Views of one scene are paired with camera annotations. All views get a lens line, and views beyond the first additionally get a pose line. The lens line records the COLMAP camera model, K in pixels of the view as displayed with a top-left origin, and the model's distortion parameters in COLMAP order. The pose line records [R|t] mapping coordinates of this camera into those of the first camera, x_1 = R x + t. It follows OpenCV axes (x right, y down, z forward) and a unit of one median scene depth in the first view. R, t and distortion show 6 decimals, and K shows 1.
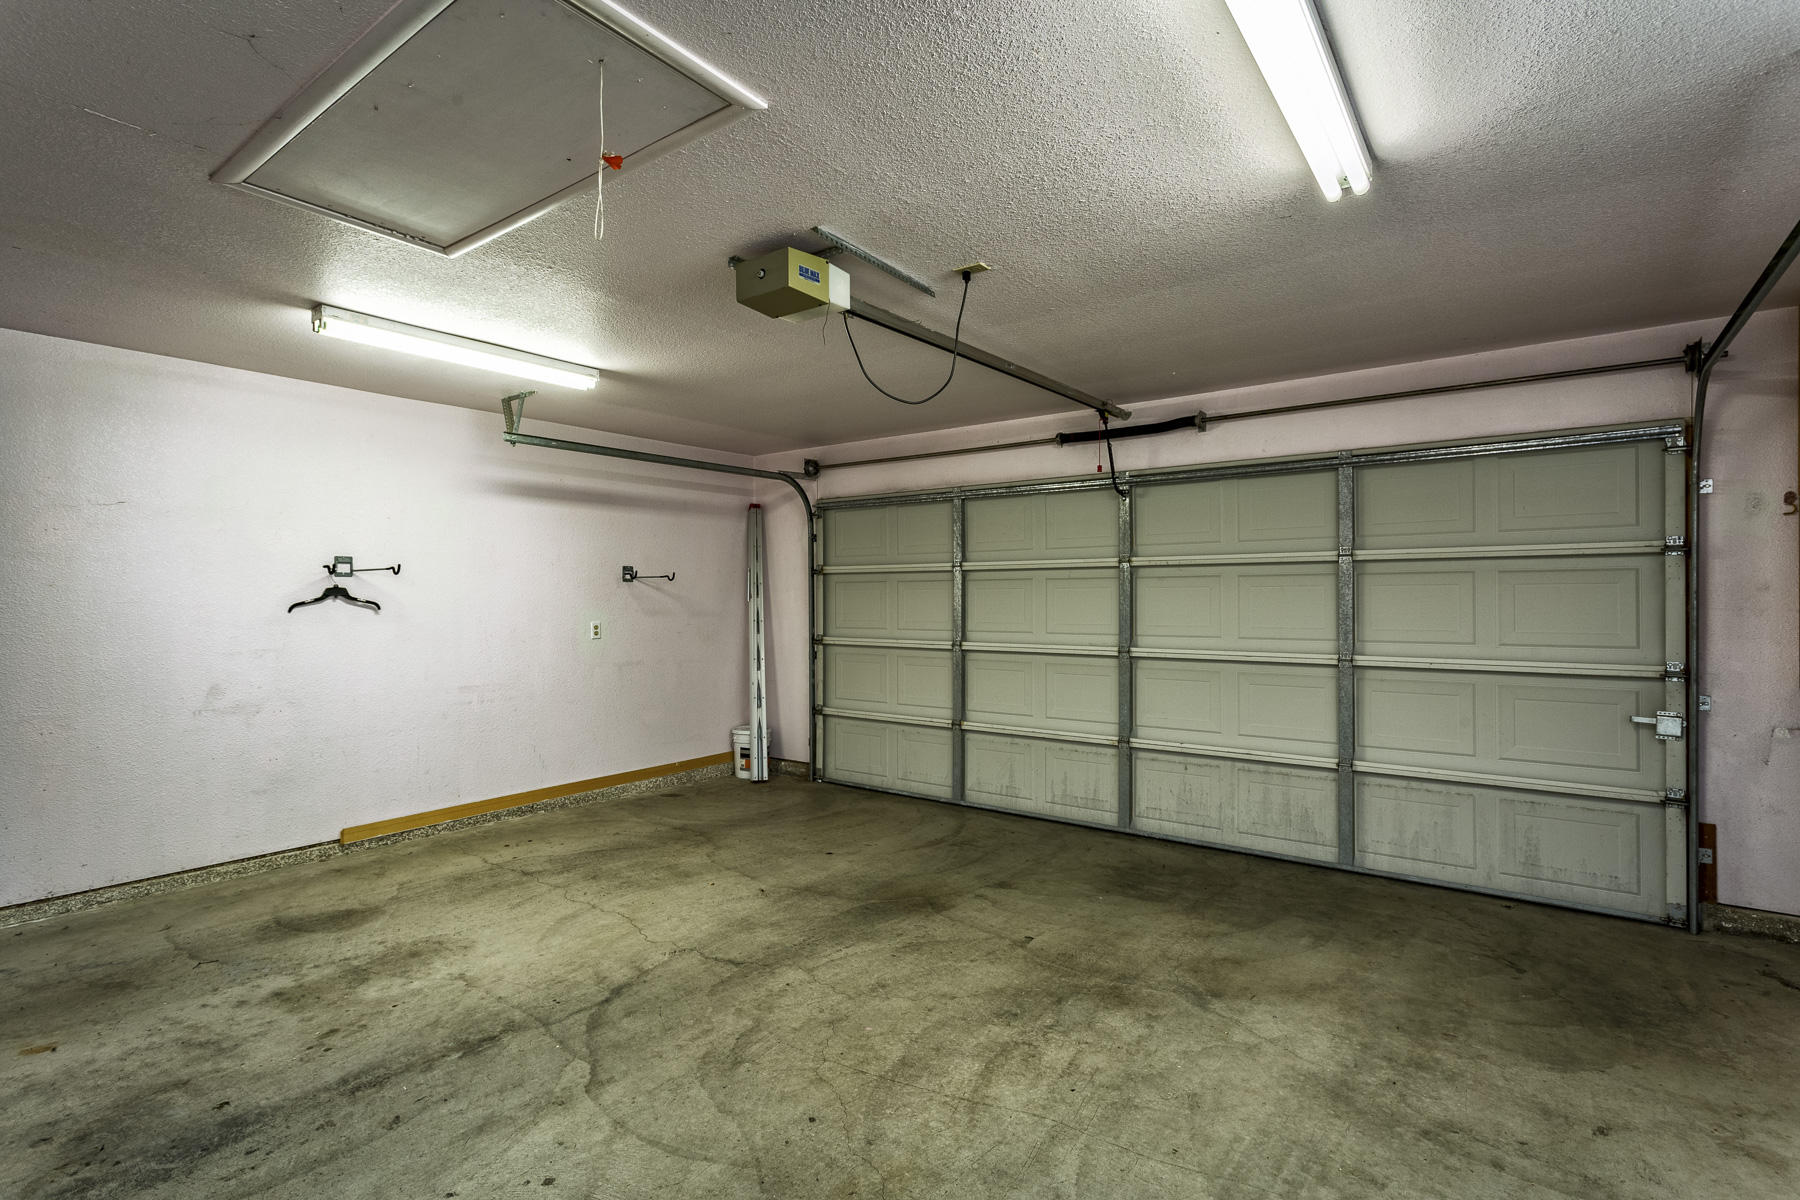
lens RADIAL K [[861.6, 0, 898.0], [0, 861.6, 595.1], [0, 0, 1]] dist [0.001073, -0.001494]
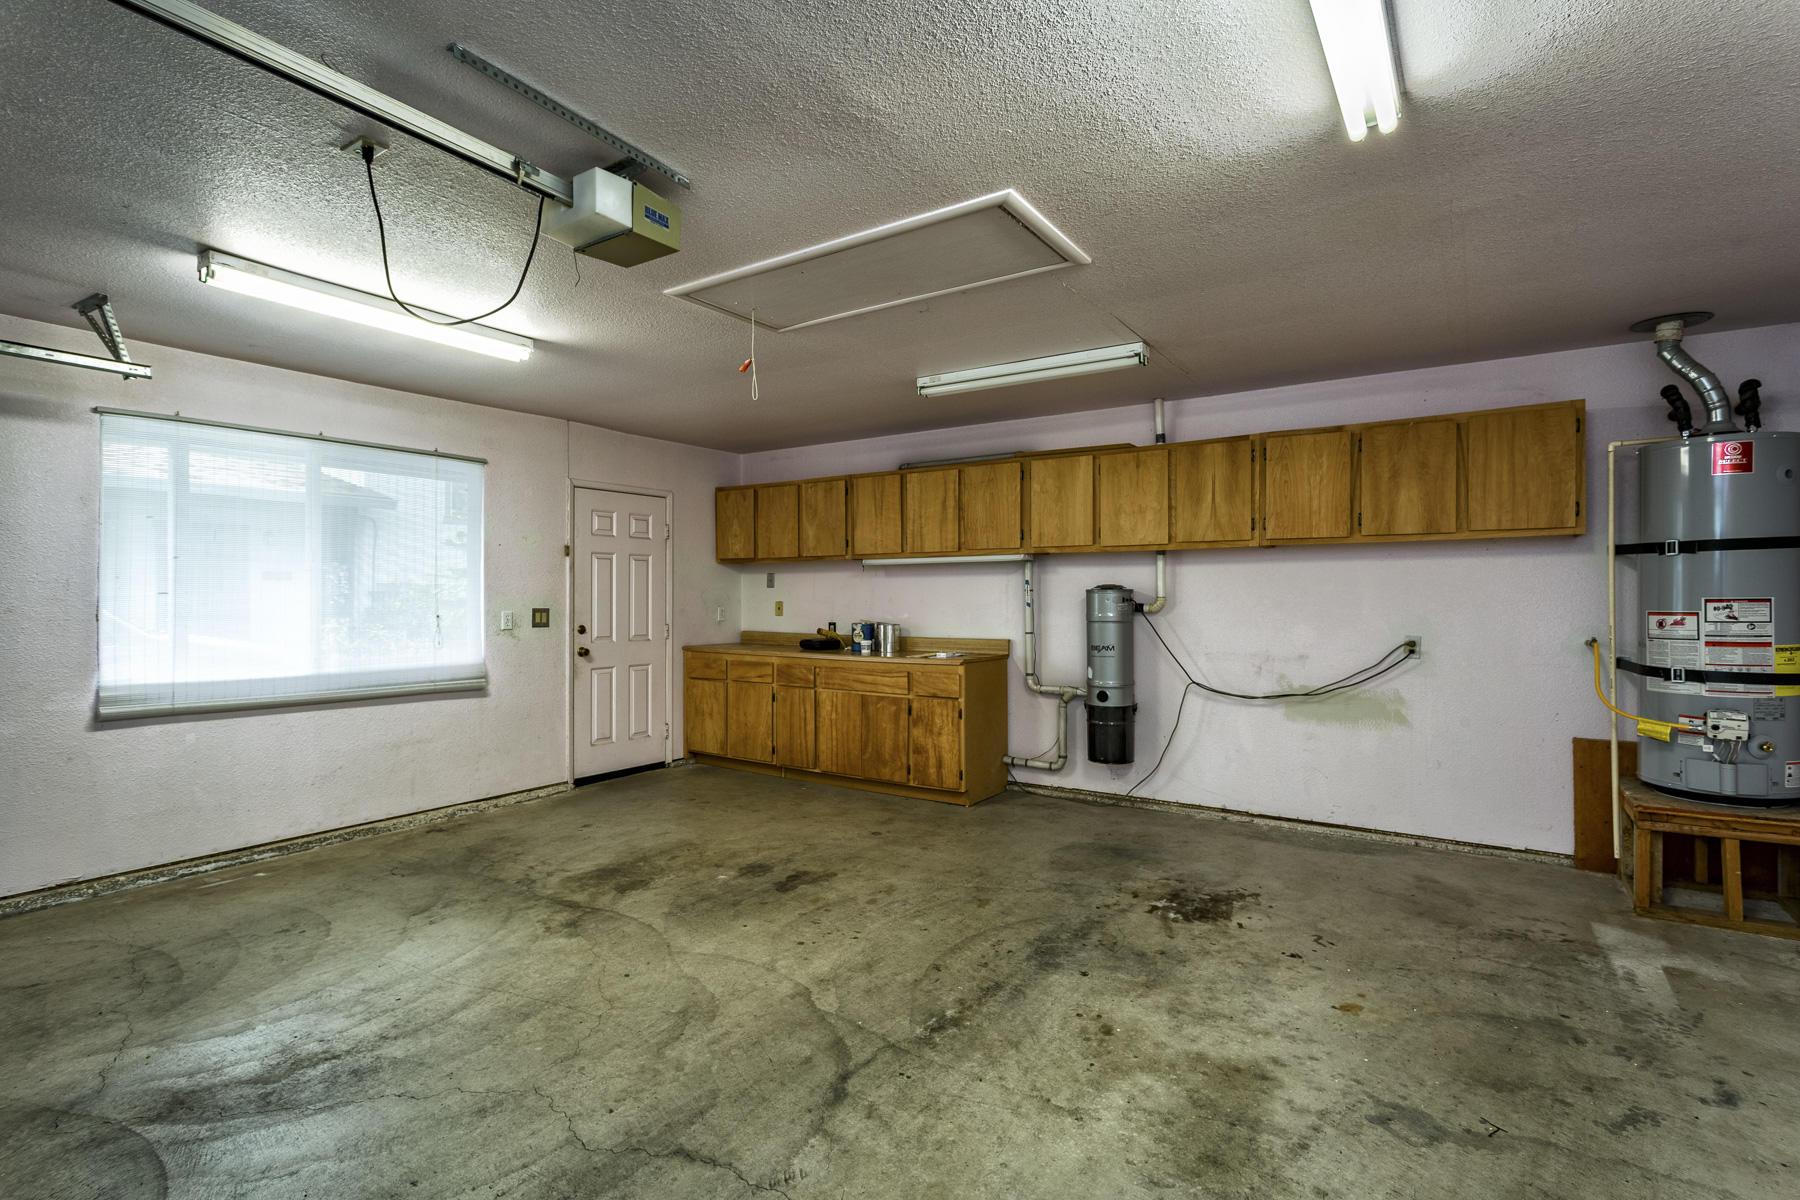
lens RADIAL K [[861.6, 0, 904.7], [0, 861.6, 594.2], [0, 0, 1]] dist [0.001073, -0.001494]
pose [[-0.998240, 0.005145, -0.059086, -0.370868], [0.005272, 0.999984, -0.002004, 0.016800], [0.059075, -0.002312, -0.998251, 1.927807]]
